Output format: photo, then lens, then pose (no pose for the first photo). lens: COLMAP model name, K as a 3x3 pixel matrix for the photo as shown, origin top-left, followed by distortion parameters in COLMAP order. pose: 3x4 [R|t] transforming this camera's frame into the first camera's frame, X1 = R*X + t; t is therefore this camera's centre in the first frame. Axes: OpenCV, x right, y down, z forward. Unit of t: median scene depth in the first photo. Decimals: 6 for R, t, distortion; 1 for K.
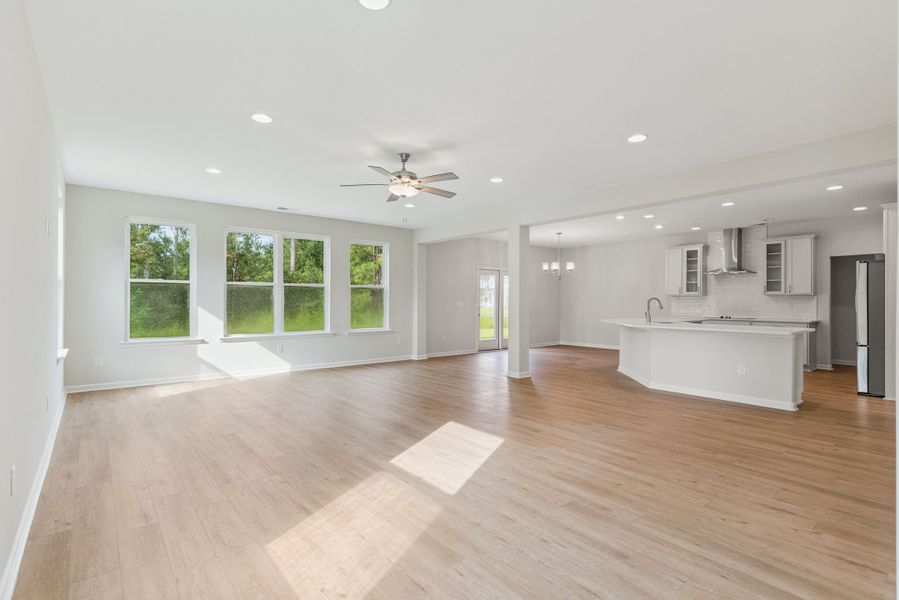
lens RADIAL K [[427.3, 0, 433.9], [0, 427.3, 298.4], [0, 0, 1]] dist [-0.002016, -0.000372]
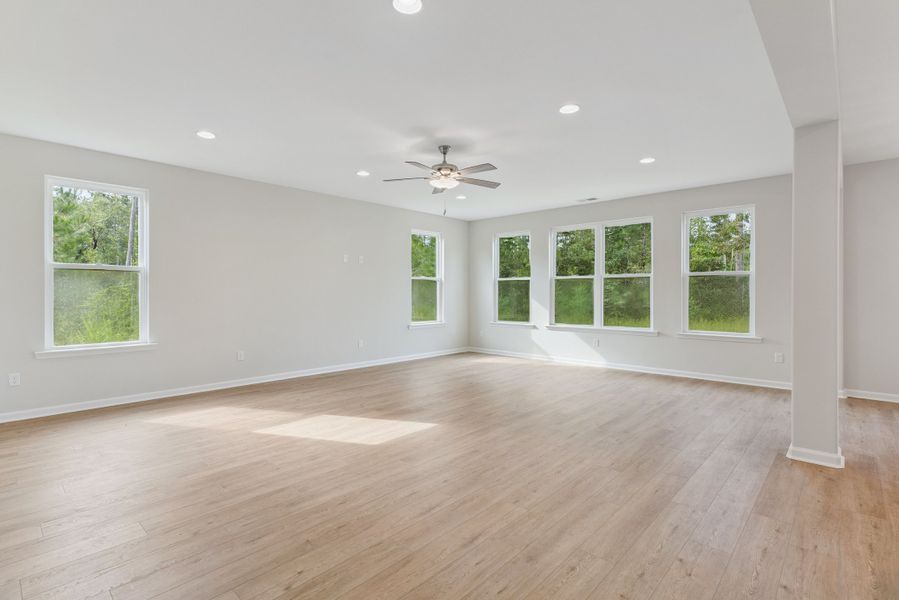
lens RADIAL K [[426.7, 0, 454.4], [0, 426.7, 286.1], [0, 0, 1]] dist [0.000464, -0.000088]
pose [[0.162685, -0.020747, -0.986460, 0.664795], [0.004698, 0.999784, -0.020252, 0.008005], [0.986667, -0.001340, 0.162747, 0.618479]]
